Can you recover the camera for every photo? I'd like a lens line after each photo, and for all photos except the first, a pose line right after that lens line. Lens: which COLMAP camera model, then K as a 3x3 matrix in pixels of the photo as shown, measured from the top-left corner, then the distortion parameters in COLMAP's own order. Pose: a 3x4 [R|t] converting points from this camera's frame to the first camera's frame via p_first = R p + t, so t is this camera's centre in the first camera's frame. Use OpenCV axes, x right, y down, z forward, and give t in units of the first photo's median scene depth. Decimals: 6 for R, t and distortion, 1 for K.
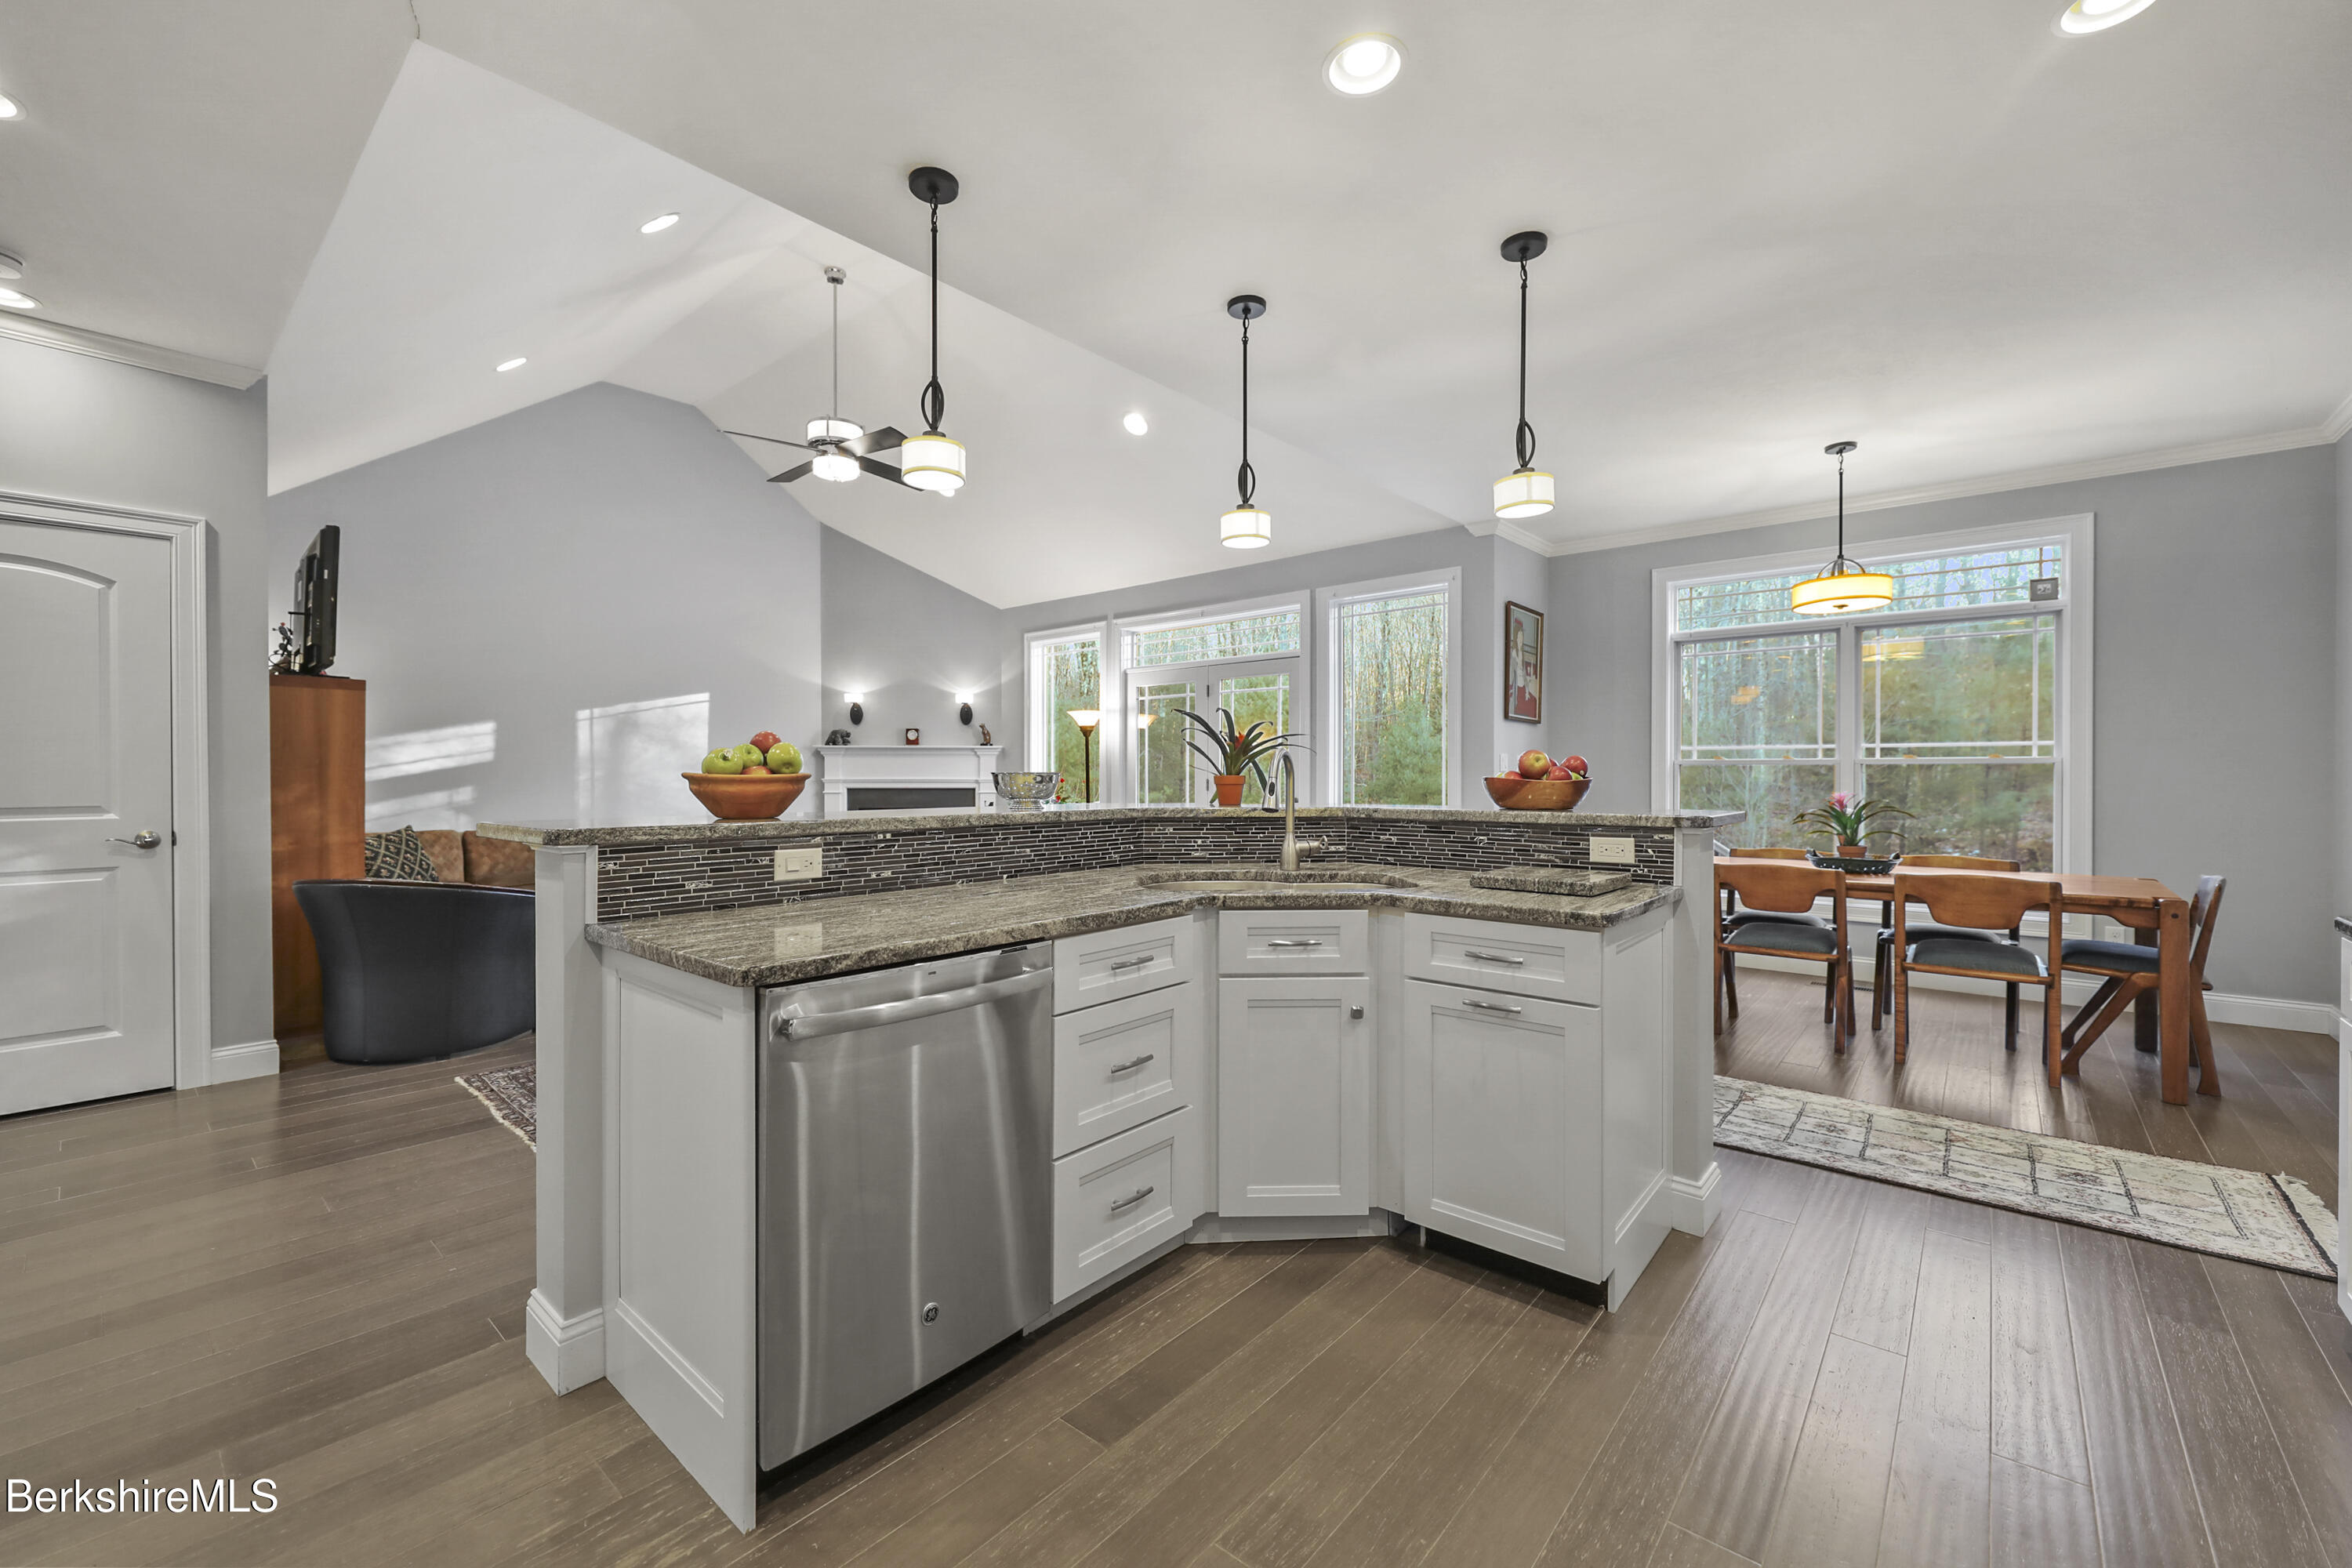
lens RADIAL K [[955.2, 0, 1181.6], [0, 955.2, 784.6], [0, 0, 1]] dist [-0.004759, -0.001412]
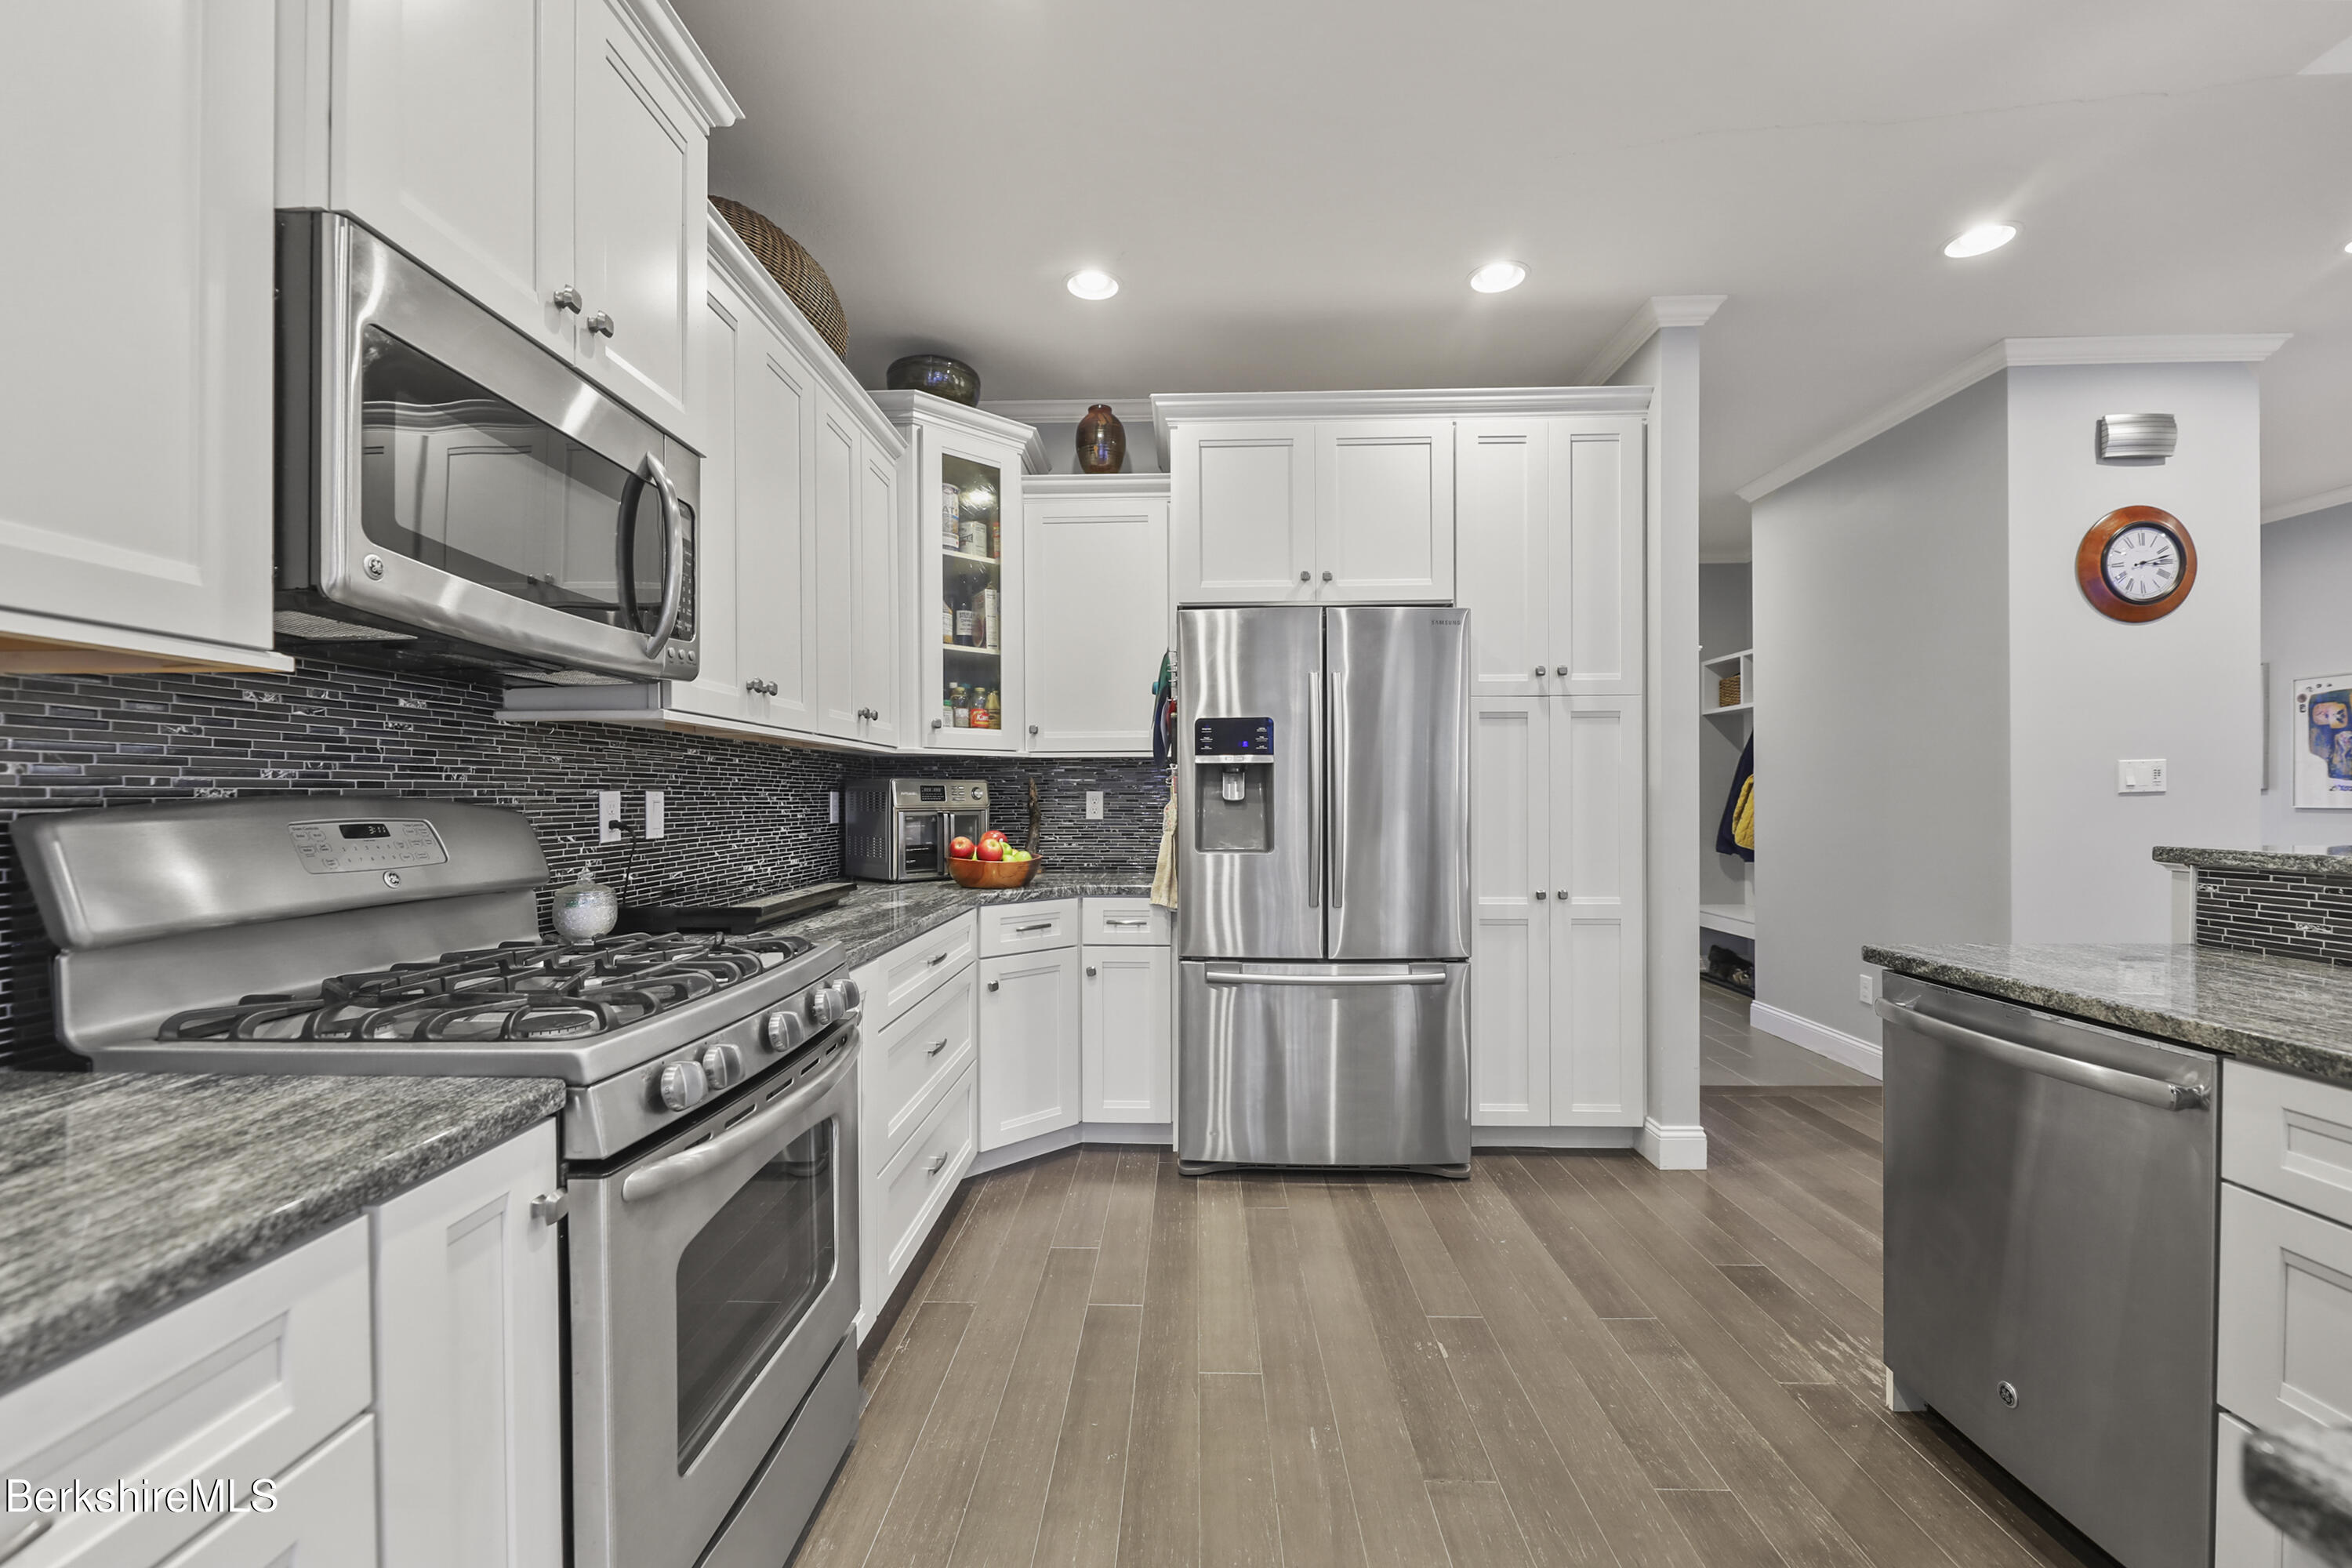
lens RADIAL K [[955.2, 0, 1174.4], [0, 955.2, 788.3], [0, 0, 1]] dist [-0.004759, -0.001412]
pose [[-0.778743, -0.003870, -0.627331, 0.657685], [-0.008093, 0.999960, 0.003877, -0.009203], [0.627291, 0.008096, -0.778743, 0.873498]]
